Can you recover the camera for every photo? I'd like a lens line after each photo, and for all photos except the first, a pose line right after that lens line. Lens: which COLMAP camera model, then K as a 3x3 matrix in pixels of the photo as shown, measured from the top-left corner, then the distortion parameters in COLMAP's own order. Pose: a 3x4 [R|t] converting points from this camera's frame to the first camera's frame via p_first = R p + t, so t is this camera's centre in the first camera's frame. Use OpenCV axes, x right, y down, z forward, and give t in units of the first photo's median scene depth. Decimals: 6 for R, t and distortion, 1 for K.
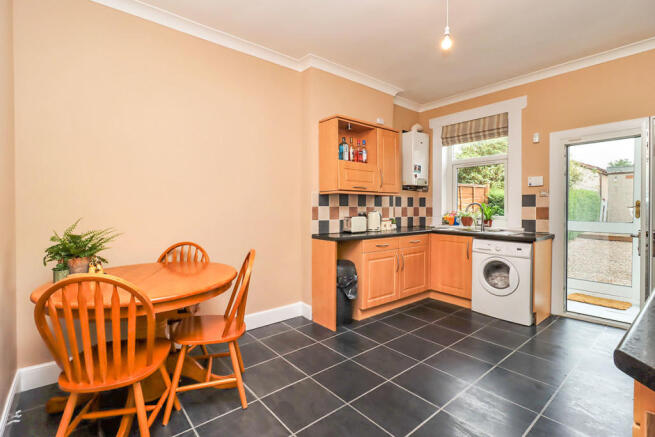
lens RADIAL K [[309.1, 0, 327.2], [0, 309.1, 210.7], [0, 0, 1]] dist [-0.000306, -0.000032]
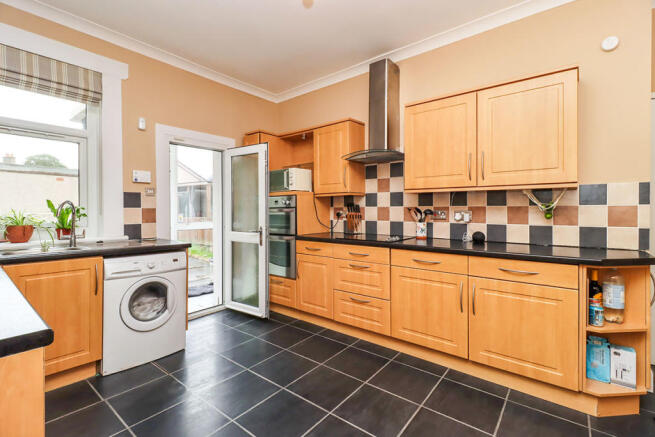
lens RADIAL K [[304.6, 0, 326.7], [0, 304.6, 209.5], [0, 0, 1]] dist [0.025857, 0.000069]
pose [[-0.195835, -0.001314, 0.980636, -0.220368], [0.010857, 0.999935, 0.003508, -0.006031], [-0.980577, 0.011334, -0.195808, 0.683940]]
